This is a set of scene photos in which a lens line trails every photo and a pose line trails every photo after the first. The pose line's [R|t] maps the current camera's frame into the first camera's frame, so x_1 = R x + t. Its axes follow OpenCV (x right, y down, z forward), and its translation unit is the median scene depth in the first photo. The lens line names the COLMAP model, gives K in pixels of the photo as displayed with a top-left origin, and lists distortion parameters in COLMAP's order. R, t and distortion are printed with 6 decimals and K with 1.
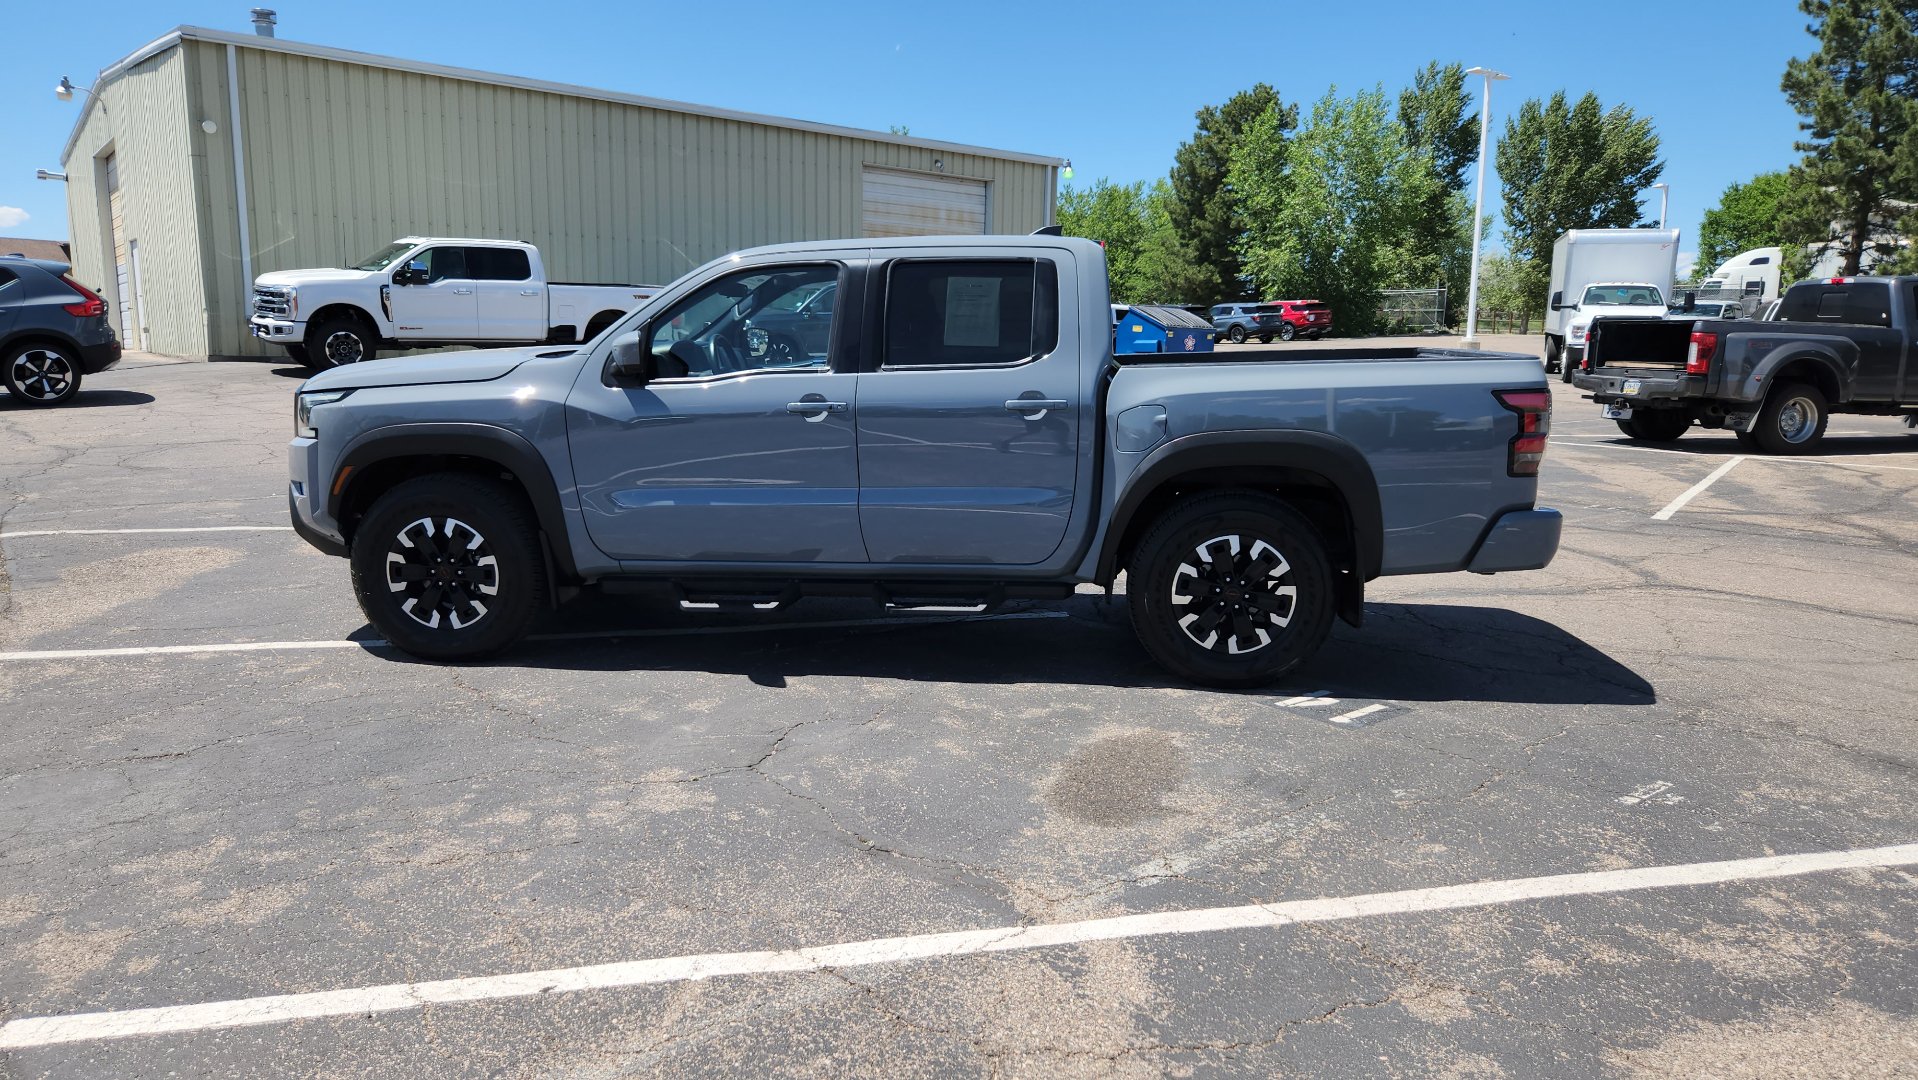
lens RADIAL K [[1283.6, 0, 934.9], [0, 1283.6, 546.7], [0, 0, 1]] dist [0.071233, -0.059815]
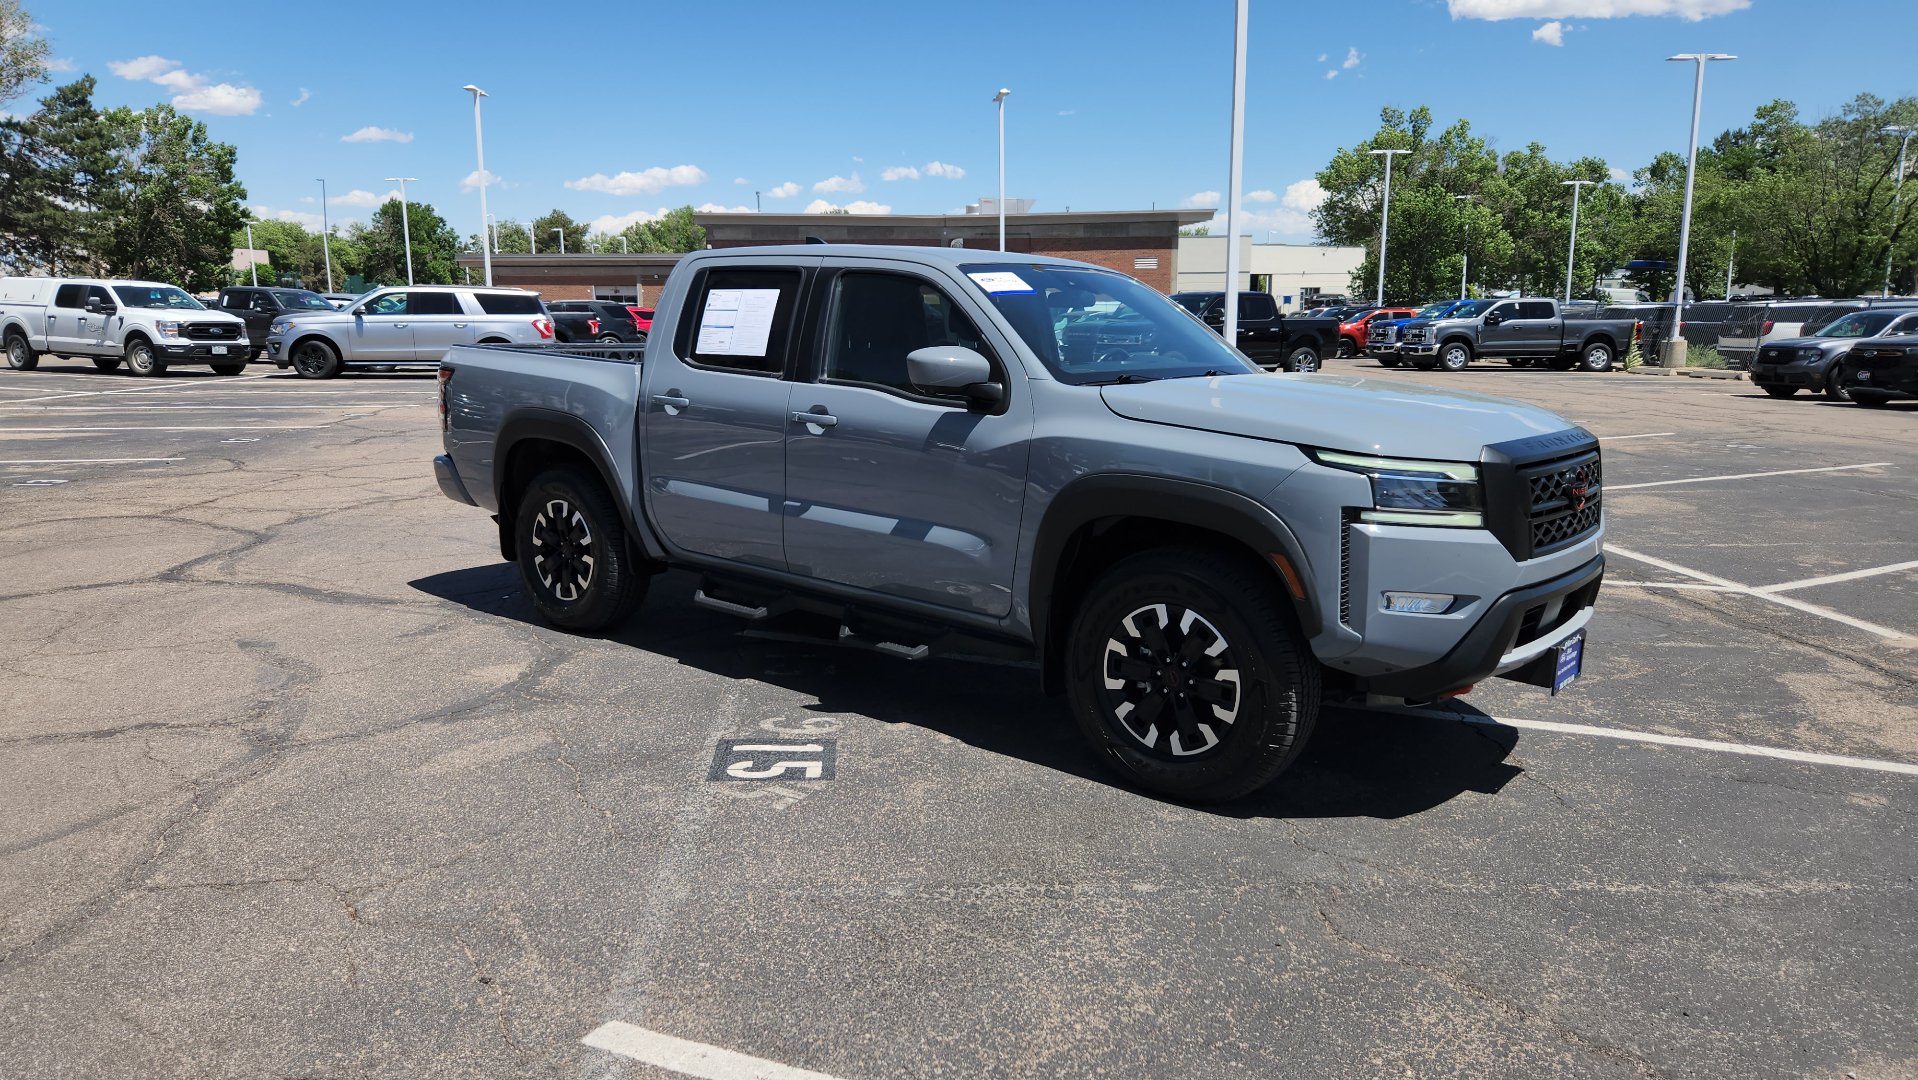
lens RADIAL K [[1283.6, 0, 925.6], [0, 1283.6, 527.3], [0, 0, 1]] dist [0.071233, -0.059815]
pose [[-0.823475, -0.109789, 0.556628, -0.645386], [0.078697, 0.949510, 0.303706, -0.364390], [-0.561868, 0.293899, -0.773258, 1.986519]]
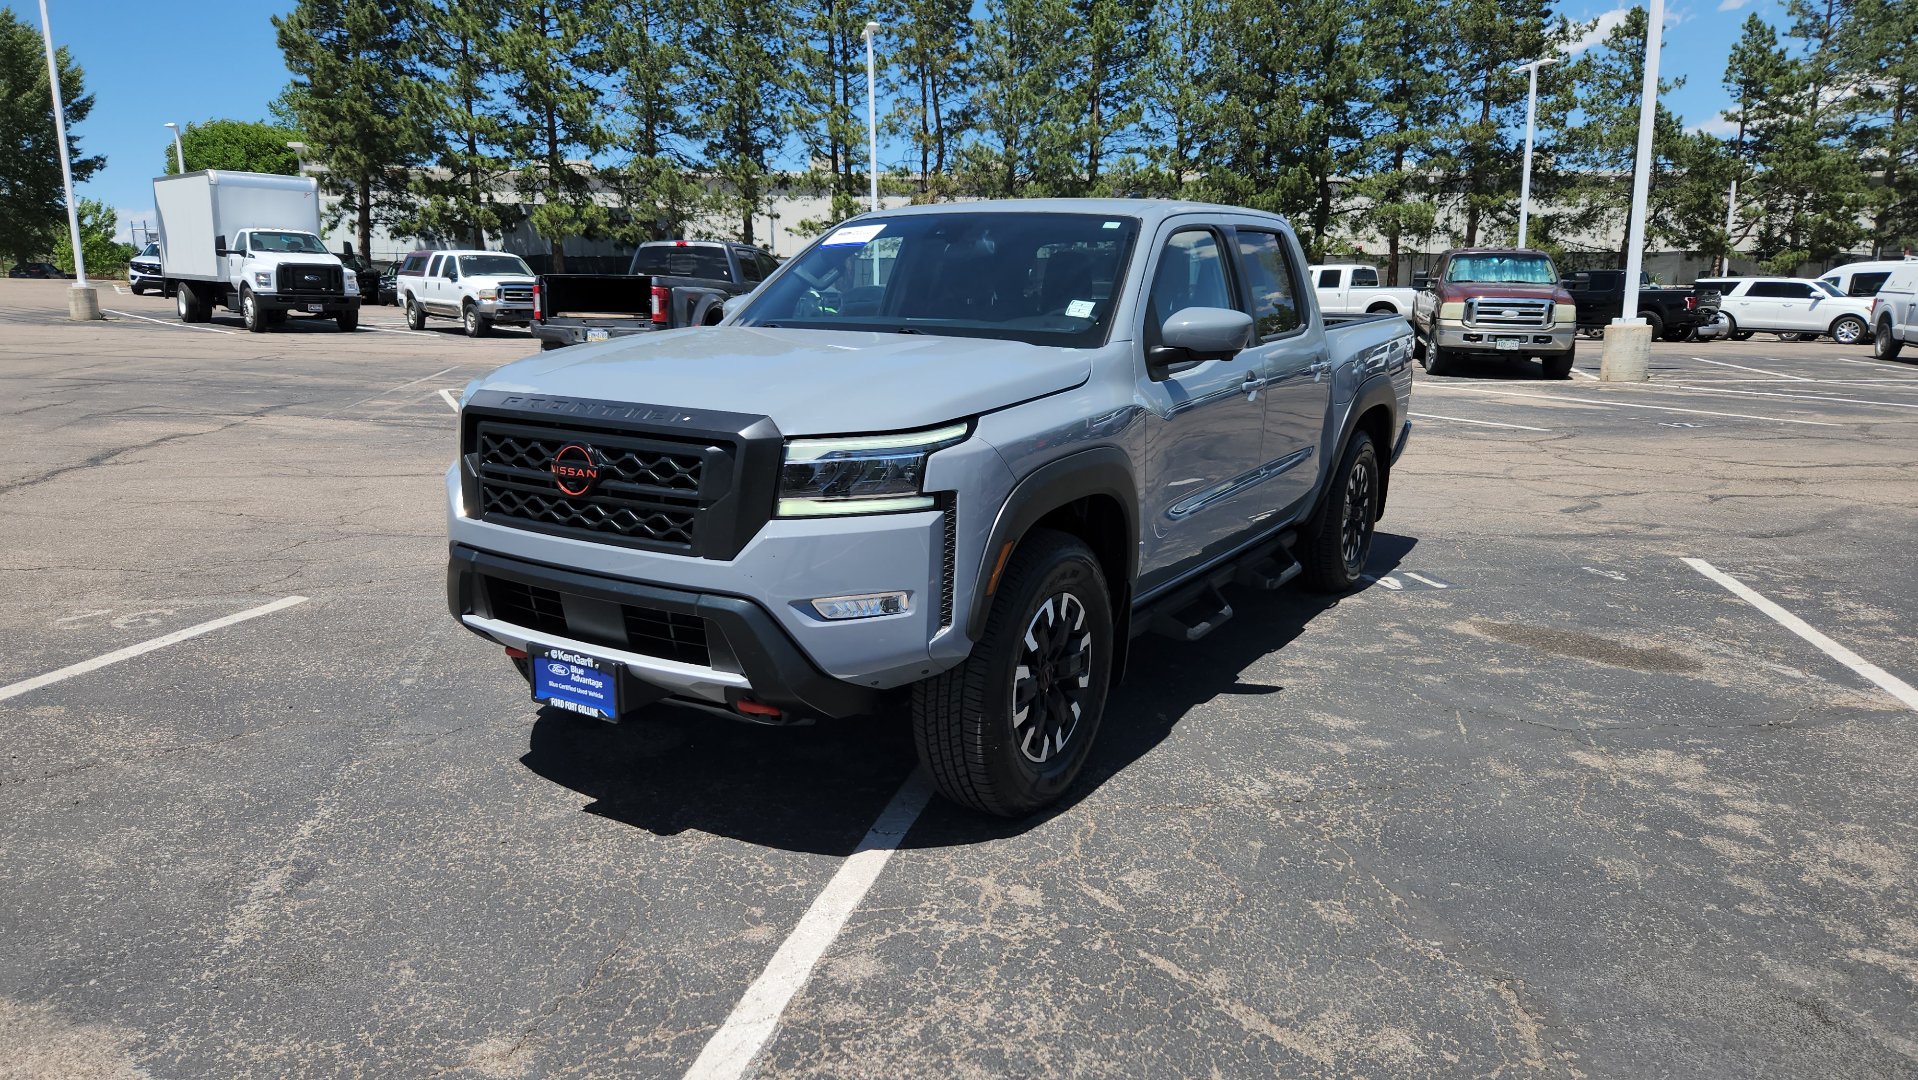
lens RADIAL K [[1283.6, 0, 922.8], [0, 1283.6, 538.6], [0, 0, 1]] dist [0.071233, -0.059815]
pose [[0.448586, -0.176537, 0.876131, -0.994725], [0.144245, 0.981747, 0.123964, -0.144255], [-0.882023, 0.070769, 0.465862, 0.754564]]
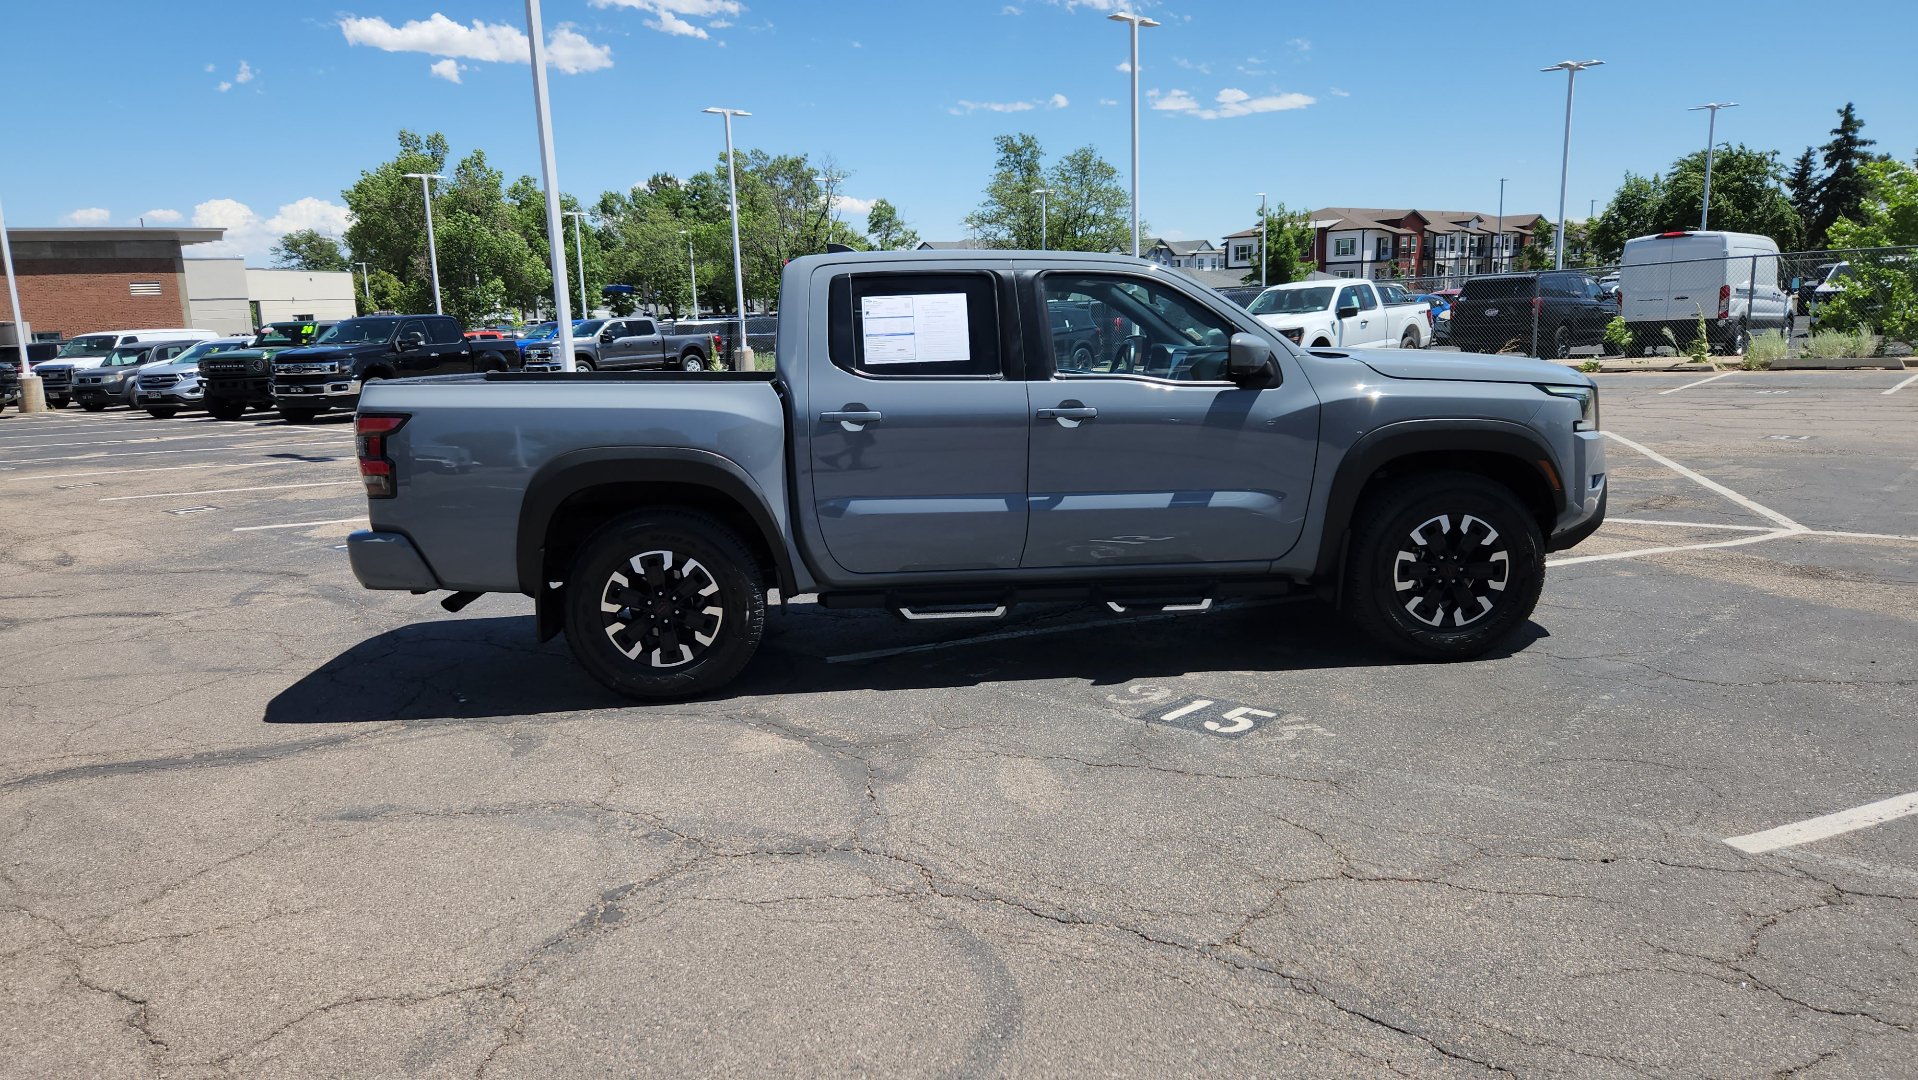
lens RADIAL K [[1283.6, 0, 938.1], [0, 1283.6, 524.9], [0, 0, 1]] dist [0.071233, -0.059815]
pose [[-0.985653, 0.051625, -0.160698, 0.202870], [-0.001523, 0.949318, 0.314315, -0.389358], [0.168780, 0.310050, -0.935619, 2.214648]]
